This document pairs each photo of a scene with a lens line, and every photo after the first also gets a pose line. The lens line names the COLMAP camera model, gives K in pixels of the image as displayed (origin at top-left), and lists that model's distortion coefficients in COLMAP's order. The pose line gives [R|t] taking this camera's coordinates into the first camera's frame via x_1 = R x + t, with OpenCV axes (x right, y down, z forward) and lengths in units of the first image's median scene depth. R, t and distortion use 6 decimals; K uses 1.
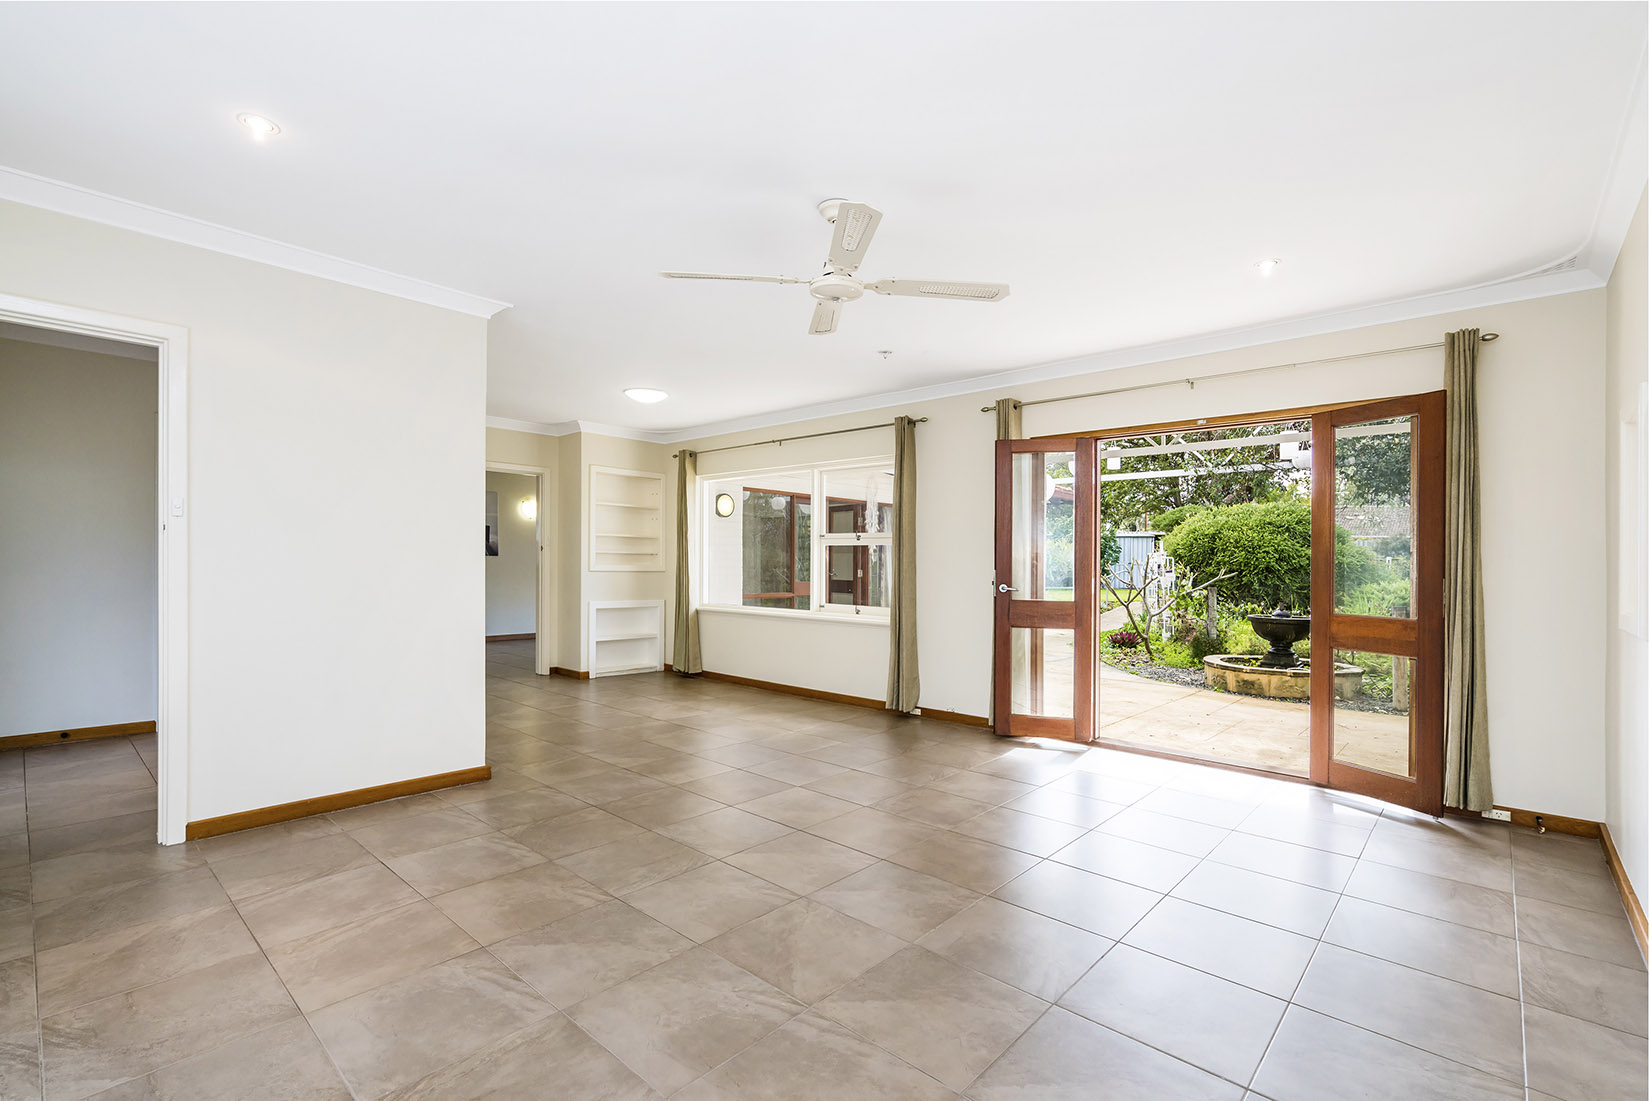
lens RADIAL K [[740.9, 0, 818.8], [0, 740.9, 556.4], [0, 0, 1]] dist [-0.003871, -0.000170]
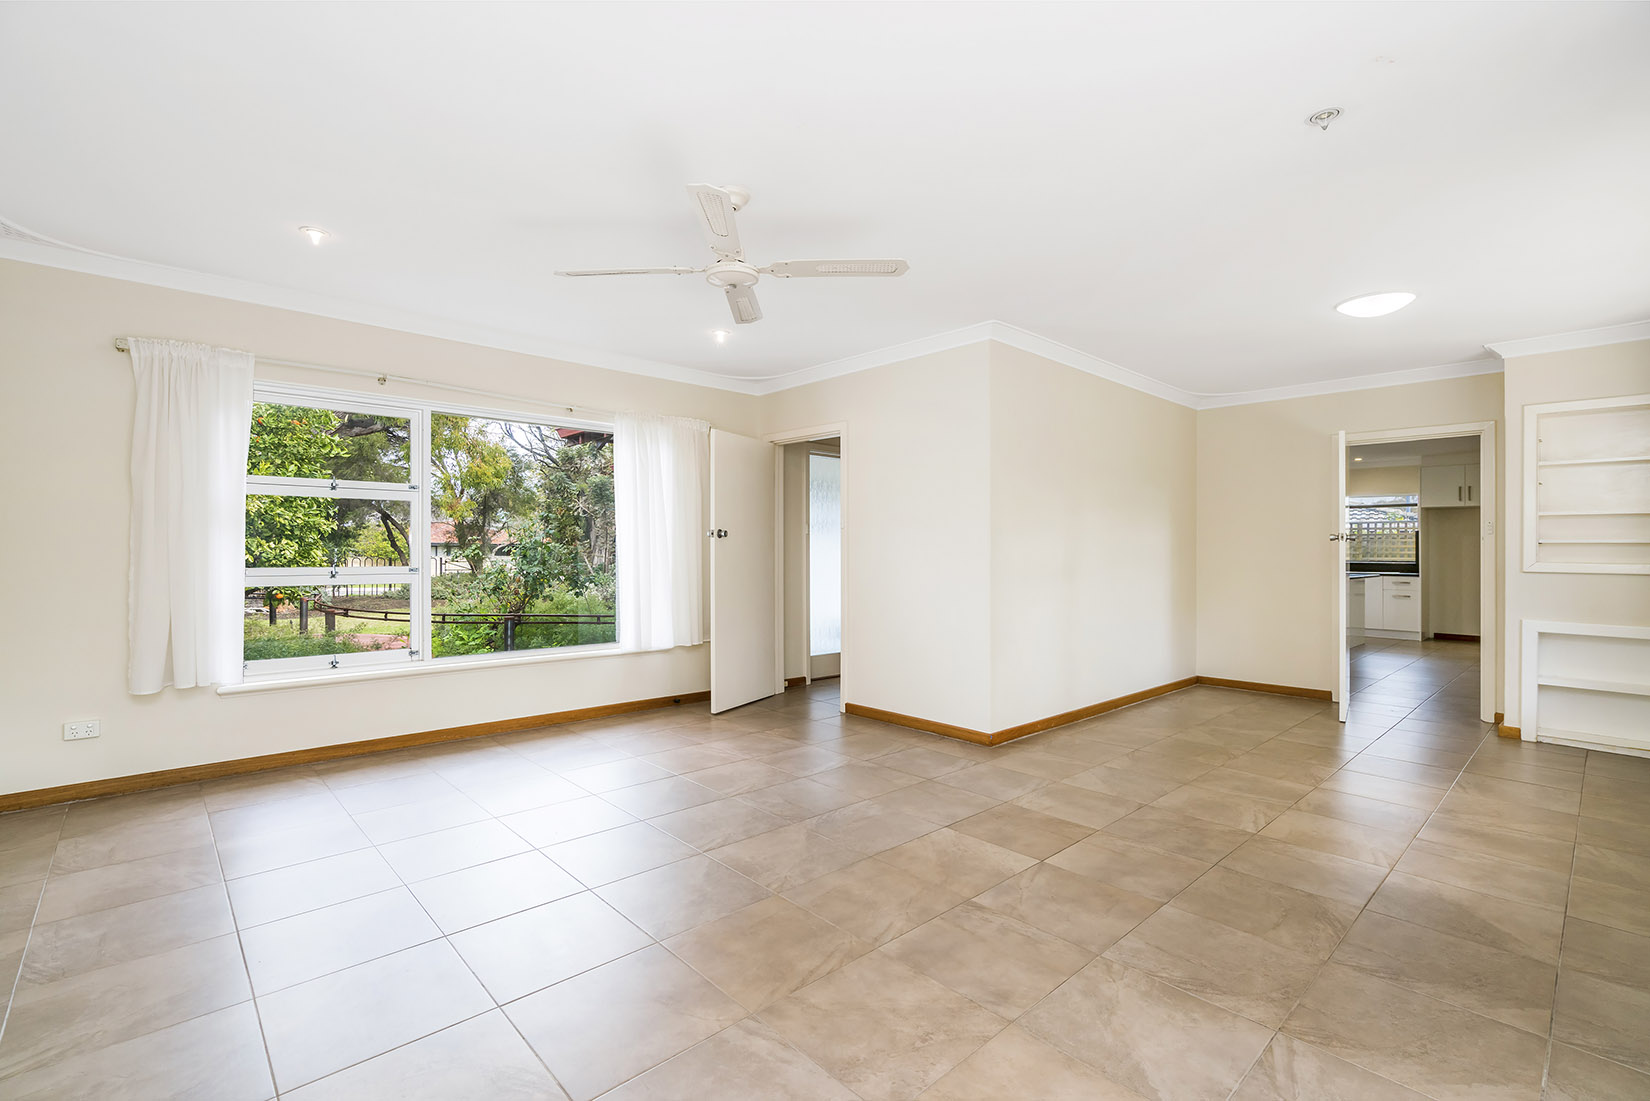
lens RADIAL K [[740.9, 0, 818.8], [0, 740.9, 556.4], [0, 0, 1]] dist [-0.003871, -0.000170]
pose [[-0.083369, -0.008773, -0.996480, 0.745587], [-0.000717, 0.999962, -0.008744, 0.025023], [0.996518, -0.000015, -0.083372, 0.897883]]
